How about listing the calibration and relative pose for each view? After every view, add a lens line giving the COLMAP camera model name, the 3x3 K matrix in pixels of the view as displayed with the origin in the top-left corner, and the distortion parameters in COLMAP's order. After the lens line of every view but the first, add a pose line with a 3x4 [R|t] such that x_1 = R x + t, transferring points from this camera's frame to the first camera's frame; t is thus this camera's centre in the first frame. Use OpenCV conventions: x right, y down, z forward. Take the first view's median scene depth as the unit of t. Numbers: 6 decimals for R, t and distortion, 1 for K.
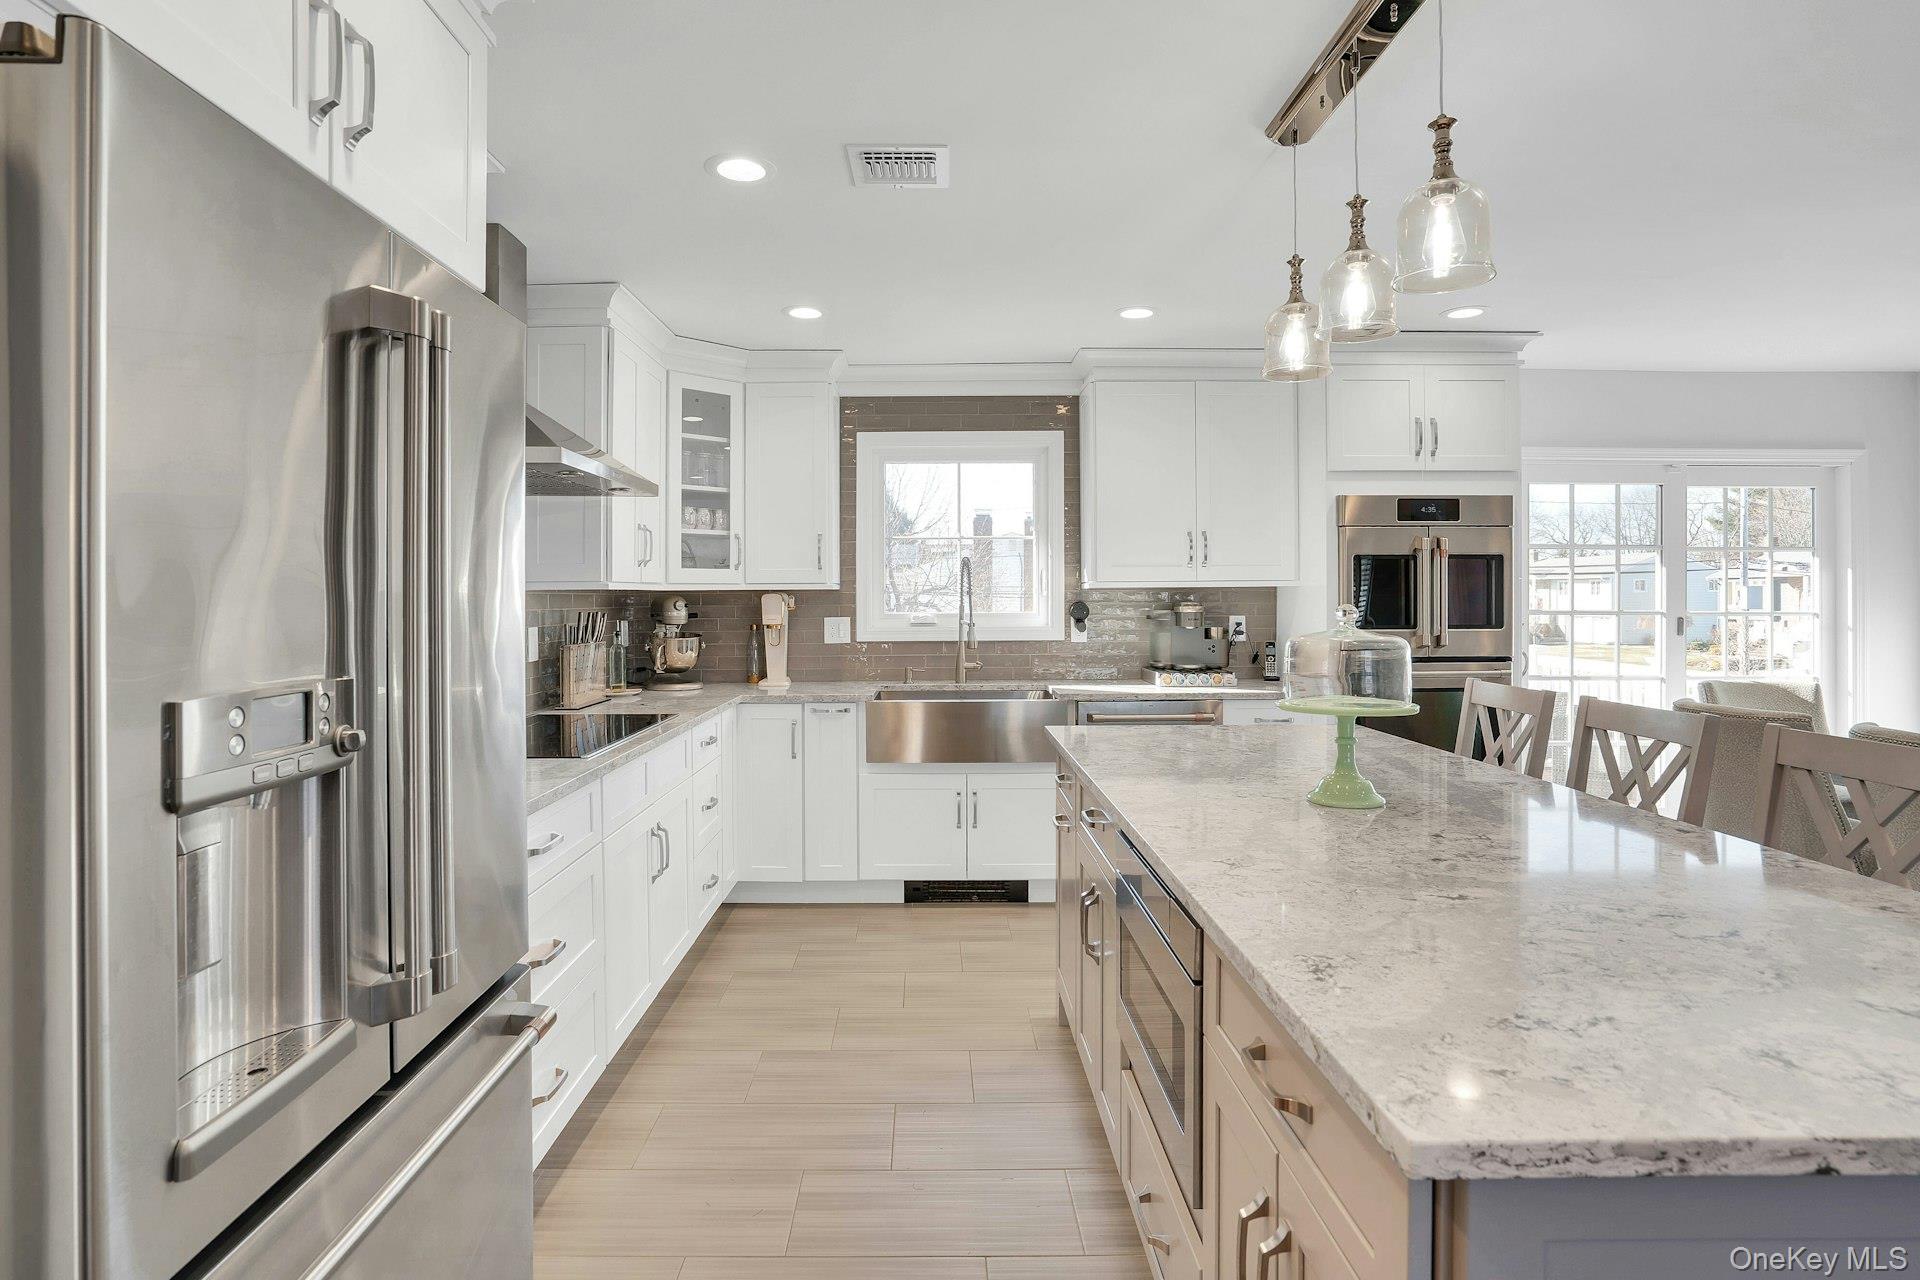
lens RADIAL K [[952.4, 0, 914.0], [0, 952.4, 592.3], [0, 0, 1]] dist [-0.054158, 0.000223]
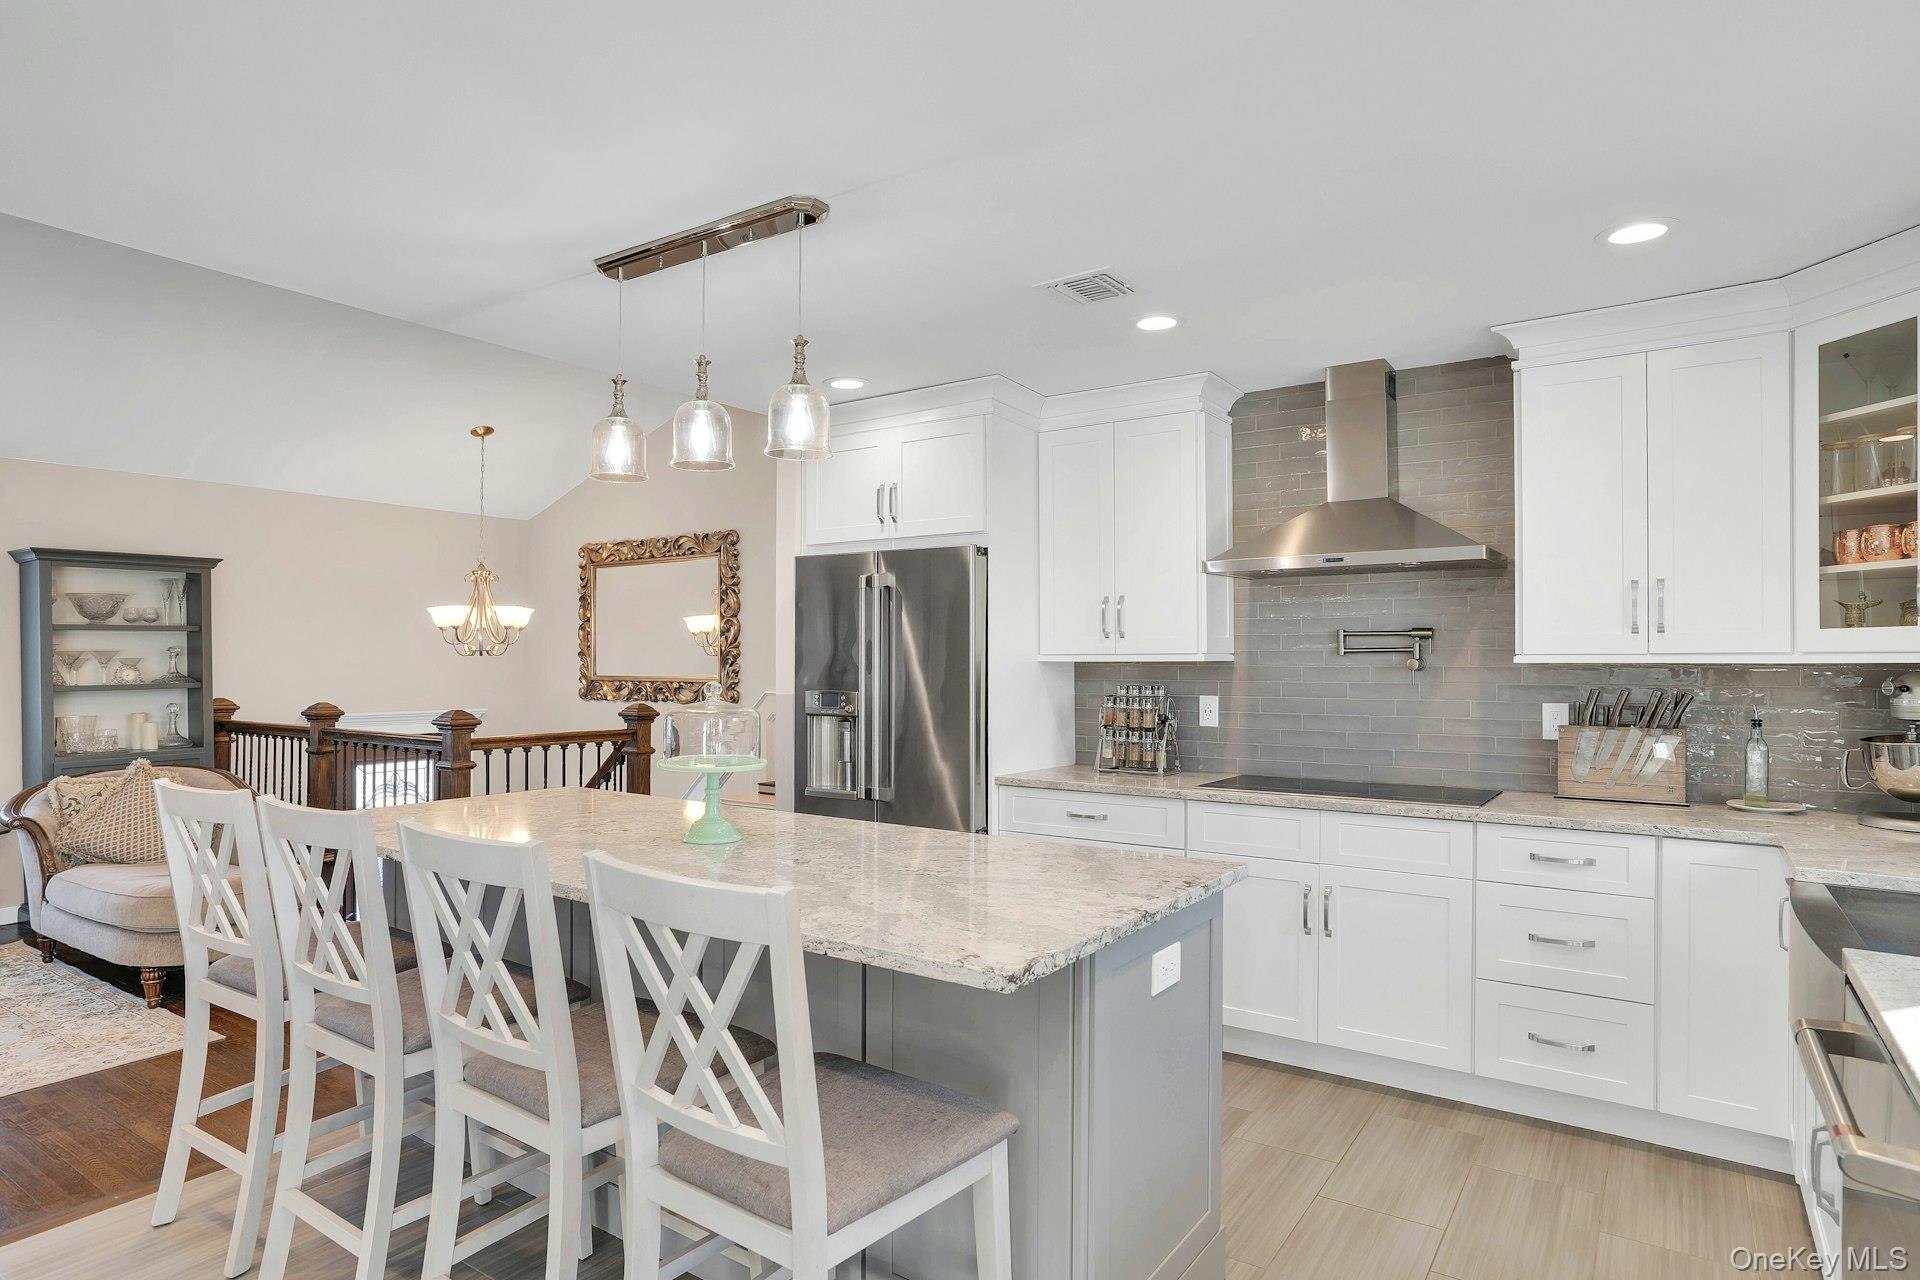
lens RADIAL K [[1071.1, 0, 1018.4], [0, 1071.1, 646.7], [0, 0, 1]] dist [-0.066577, 0.055575]
pose [[-0.516066, -0.011156, -0.856476, 0.610502], [-0.000751, 0.999921, -0.012572, -0.004045], [0.856549, -0.005844, -0.516033, 0.865153]]
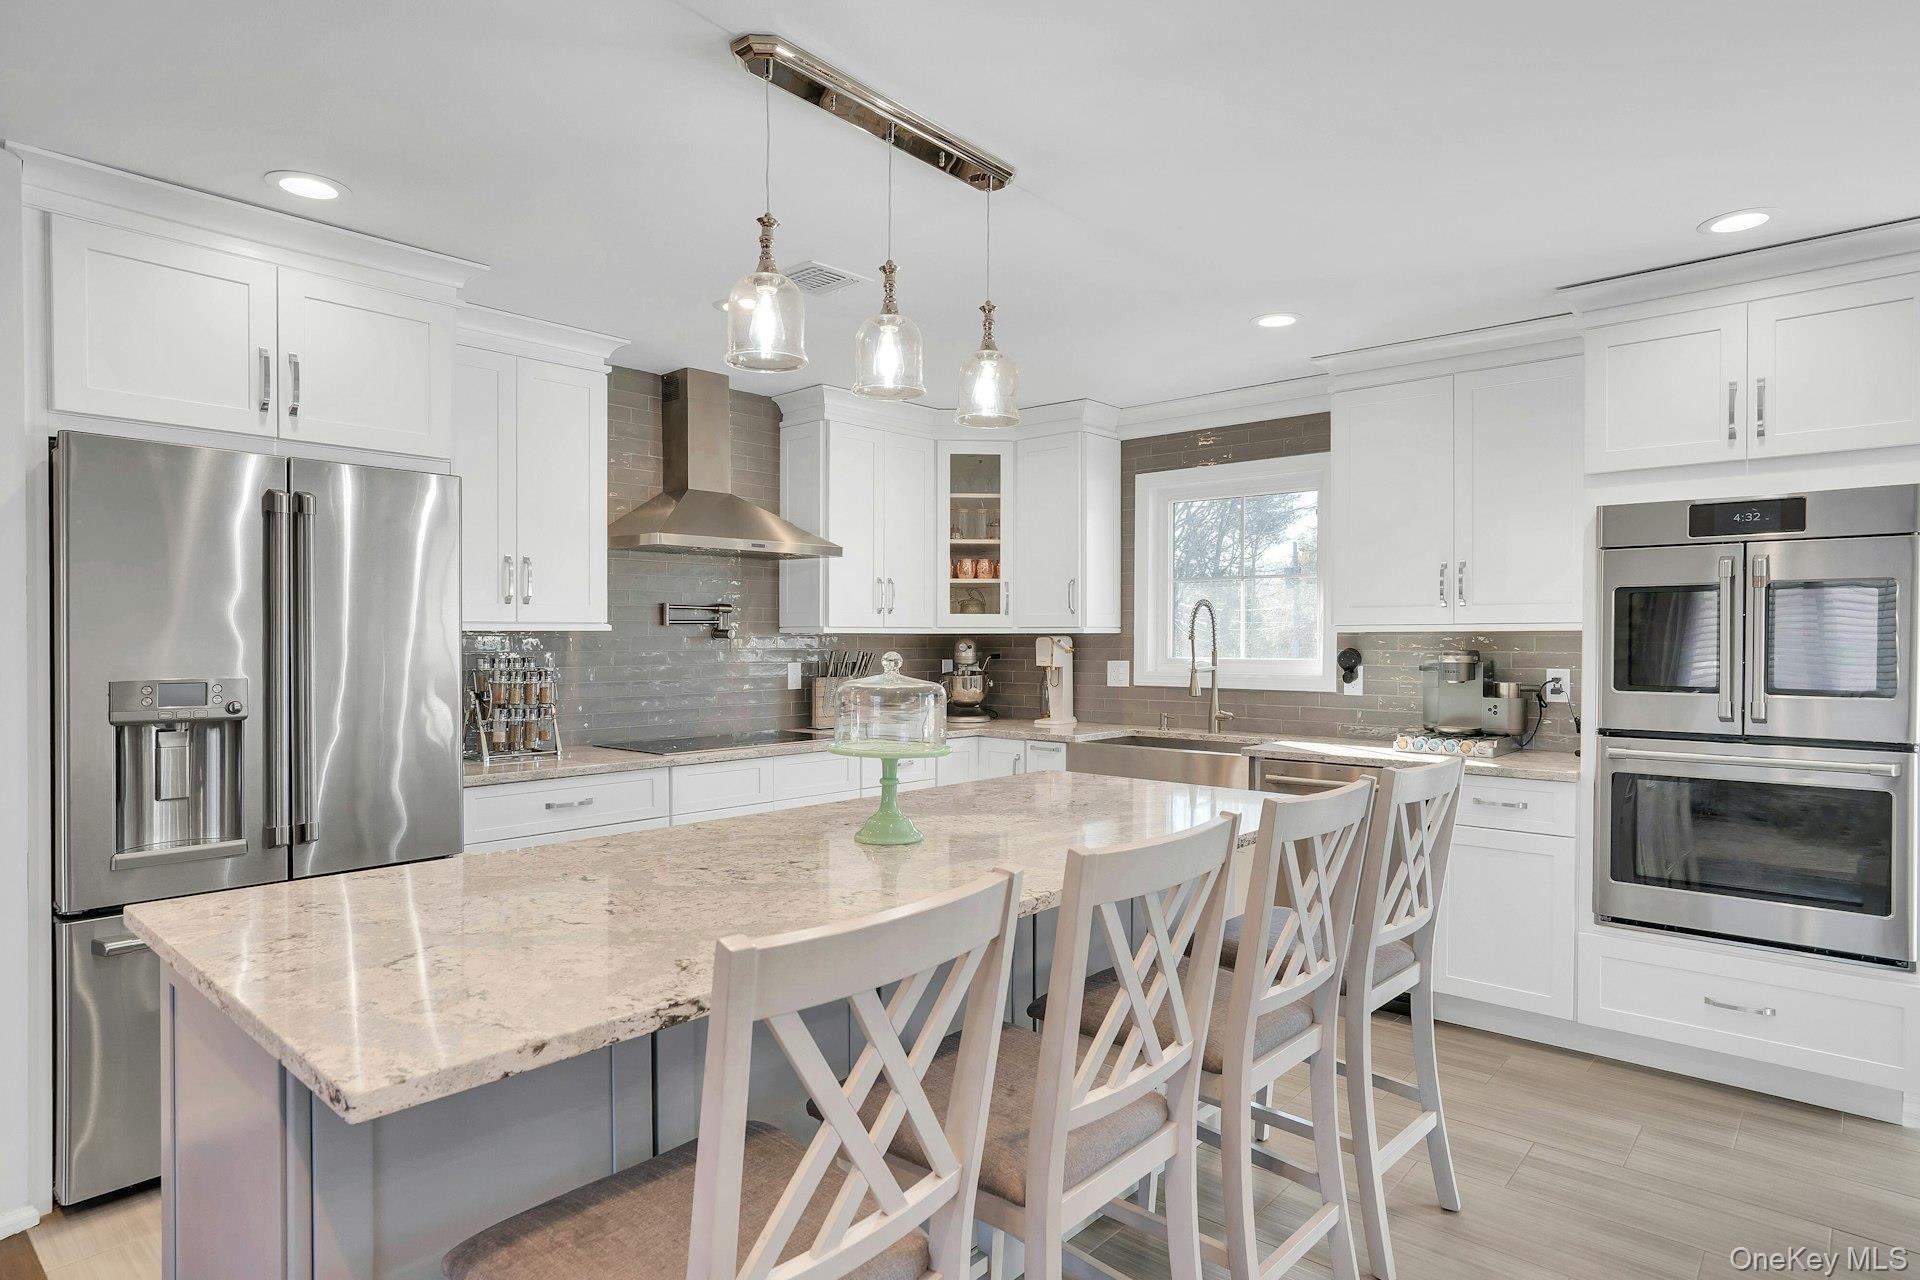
lens RADIAL K [[1027.0, 0, 960.0], [0, 1027.0, 640.0], [0, 0, 1]] dist [-0.064163, 0.045737]
pose [[0.764624, 0.007321, -0.644435, 0.528652], [-0.003144, 0.999966, 0.007631, -0.003557], [0.644469, -0.003809, 0.764621, 0.072189]]
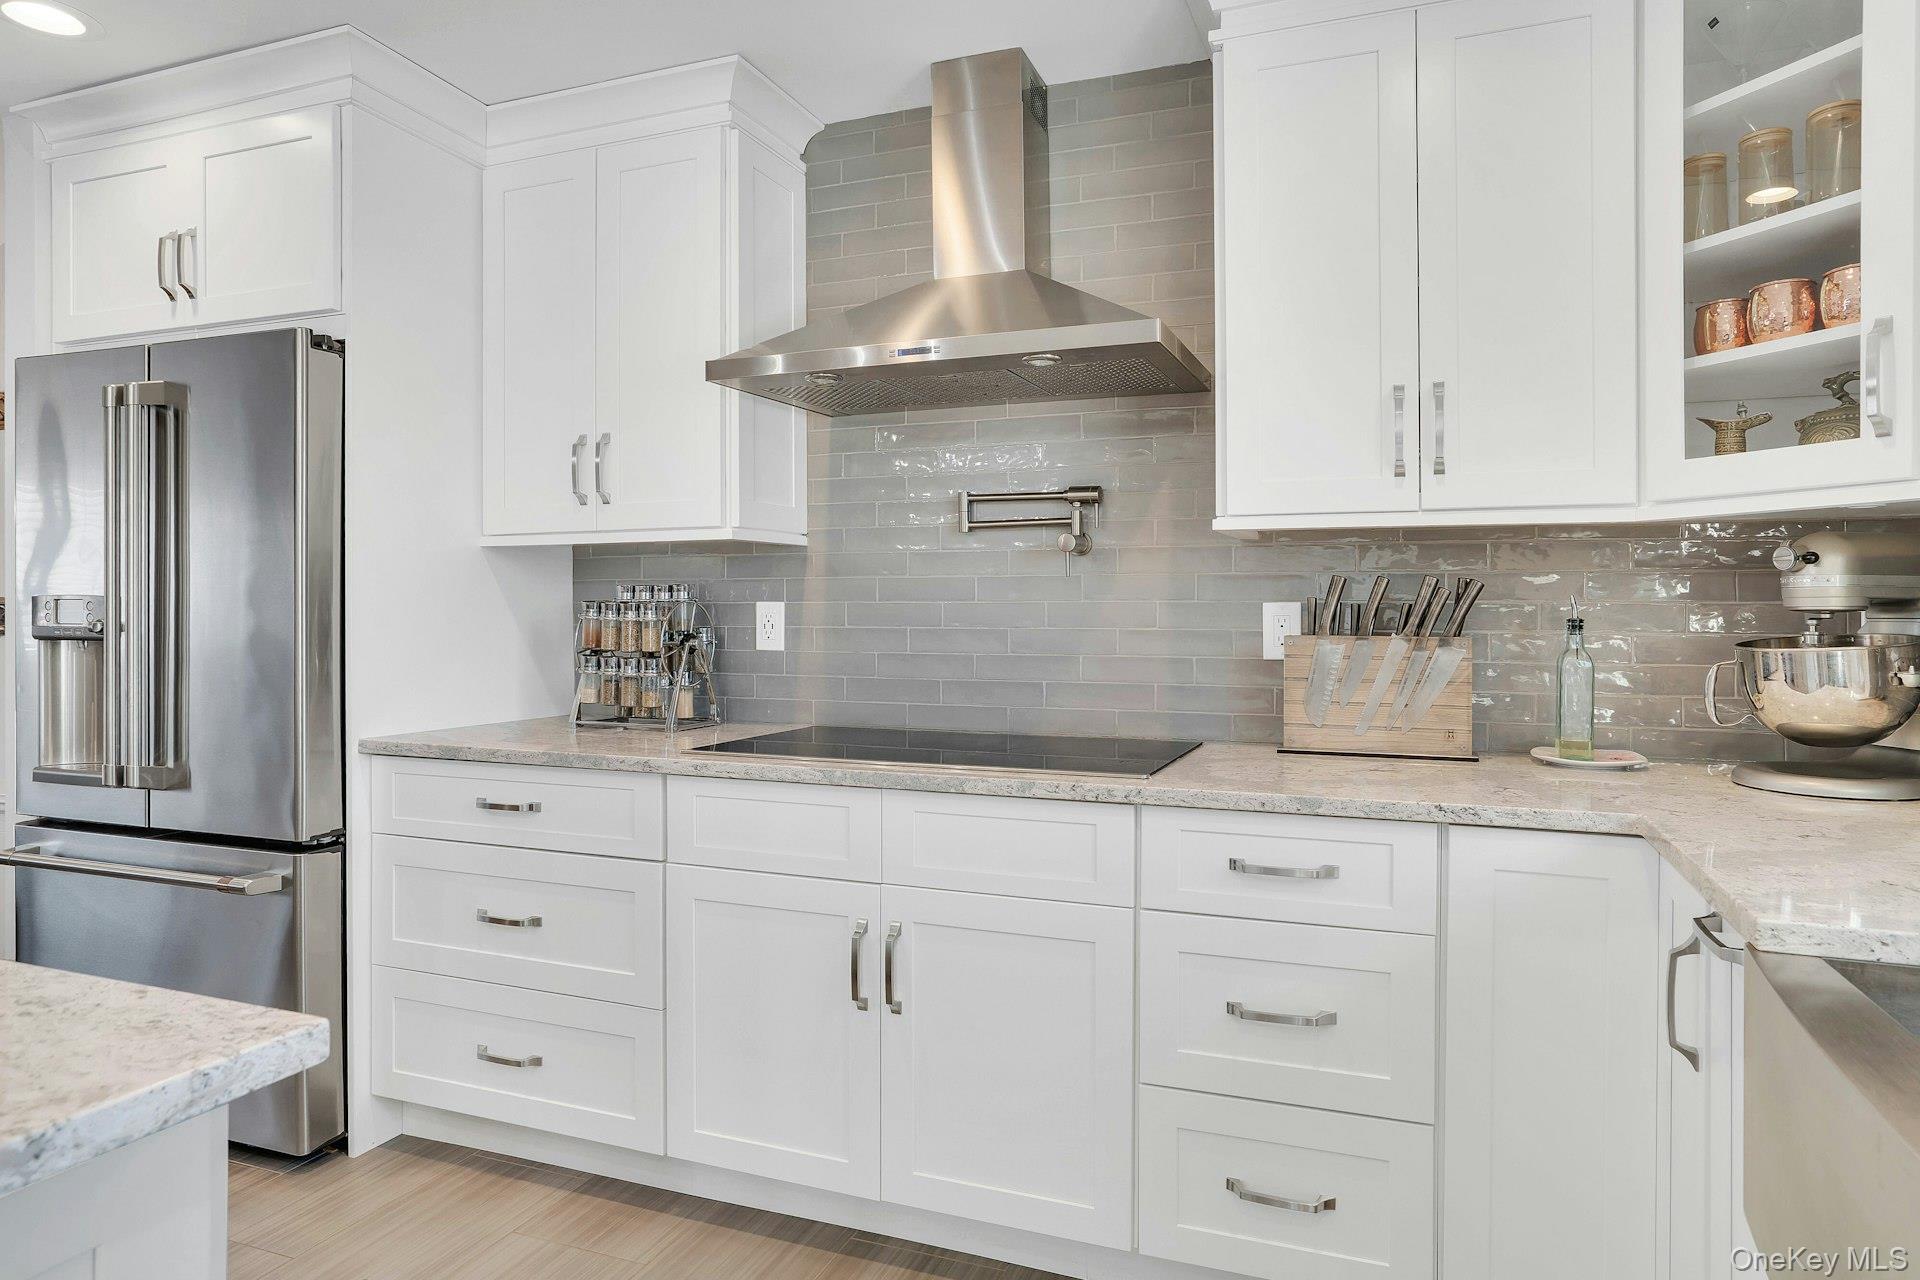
lens RADIAL K [[1085.4, 0, 1025.9], [0, 1085.4, 607.9], [0, 0, 1]] dist [-0.073303, 0.081904]
pose [[-0.323026, 0.005111, -0.946376, 0.233489], [0.005236, 0.999980, 0.003613, 0.029711], [0.946376, -0.003788, -0.323047, 0.851540]]
